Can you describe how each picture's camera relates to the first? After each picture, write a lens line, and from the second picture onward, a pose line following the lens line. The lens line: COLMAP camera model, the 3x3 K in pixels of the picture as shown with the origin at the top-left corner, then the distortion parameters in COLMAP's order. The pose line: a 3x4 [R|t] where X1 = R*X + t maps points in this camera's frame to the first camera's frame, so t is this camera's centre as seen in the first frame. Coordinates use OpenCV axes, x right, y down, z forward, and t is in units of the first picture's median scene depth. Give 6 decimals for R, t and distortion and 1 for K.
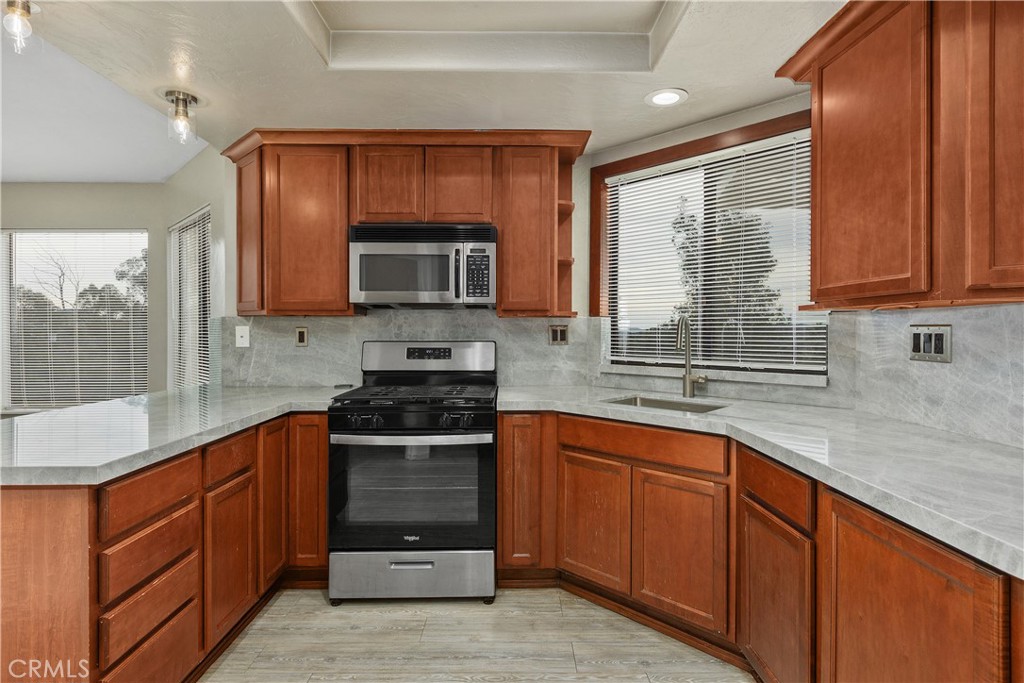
lens RADIAL K [[529.5, 0, 511.9], [0, 529.5, 331.1], [0, 0, 1]] dist [-0.000652, -0.000182]
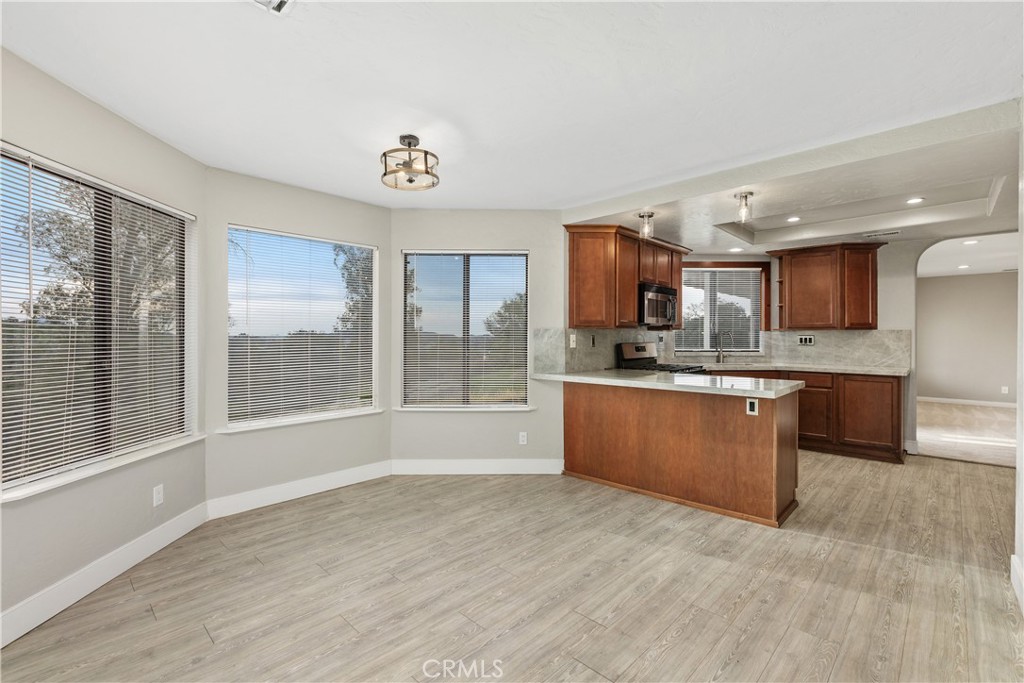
lens RADIAL K [[446.2, 0, 518.9], [0, 446.2, 333.0], [0, 0, 1]] dist [0.012840, -0.000090]
pose [[0.685428, 0.005407, 0.728121, -2.158368], [0.002113, 0.999953, -0.009414, -0.002640], [-0.728138, 0.007991, 0.685384, 0.254871]]
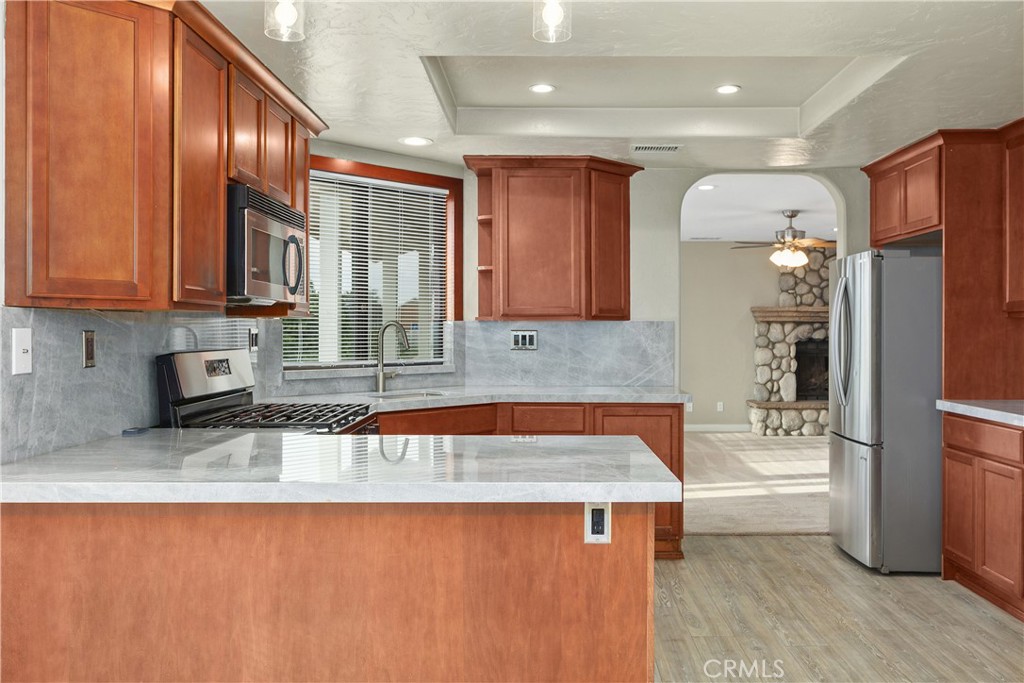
lens RADIAL K [[831.5, 0, 517.6], [0, 831.5, 330.2], [0, 0, 1]] dist [-0.002628, -0.000803]
pose [[0.027623, 0.000106, 0.999618, -1.644014], [0.001992, 0.999998, -0.000161, -0.009400], [-0.999616, 0.001995, 0.027623, 0.731361]]
